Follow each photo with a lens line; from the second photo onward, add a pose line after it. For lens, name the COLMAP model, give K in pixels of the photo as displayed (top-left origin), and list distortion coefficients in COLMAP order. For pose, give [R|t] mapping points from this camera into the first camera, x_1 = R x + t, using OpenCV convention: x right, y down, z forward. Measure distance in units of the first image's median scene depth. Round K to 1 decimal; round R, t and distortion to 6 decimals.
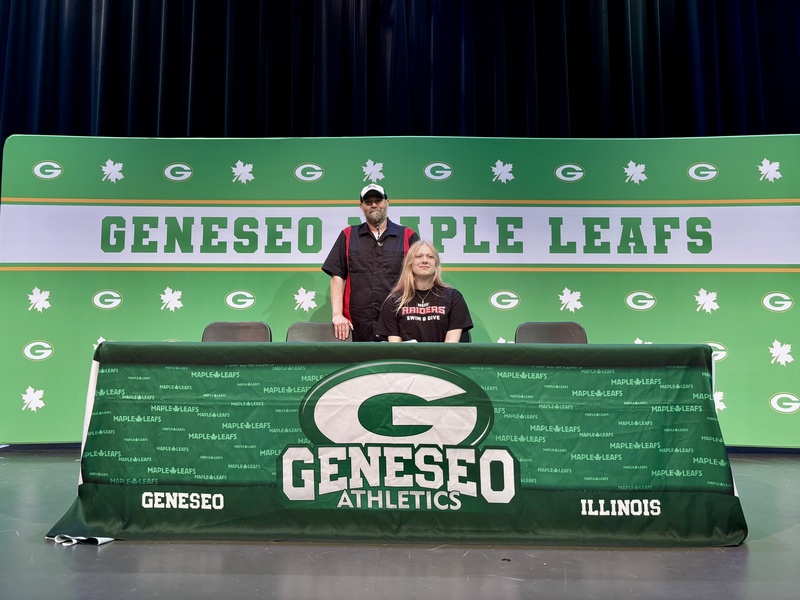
lens RADIAL K [[625.0, 0, 394.6], [0, 625.0, 289.7], [0, 0, 1]] dist [-0.008010, -0.005362]
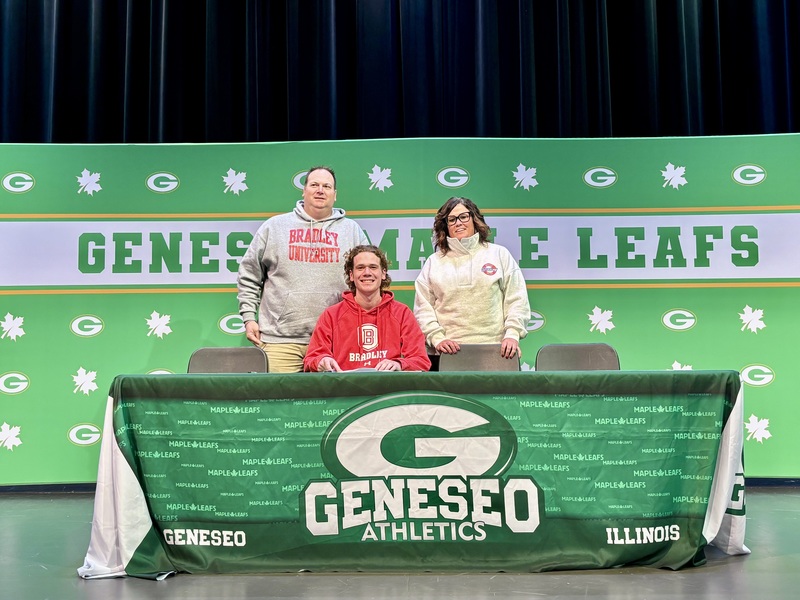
lens RADIAL K [[802.7, 0, 400.0], [0, 802.7, 300.1], [0, 0, 1]] dist [0.023721, -0.019429]
pose [[0.999857, -0.013374, 0.010382, -0.038162], [0.013302, 0.999887, 0.006991, -0.041201], [-0.010474, -0.006851, 0.999922, -0.274542]]
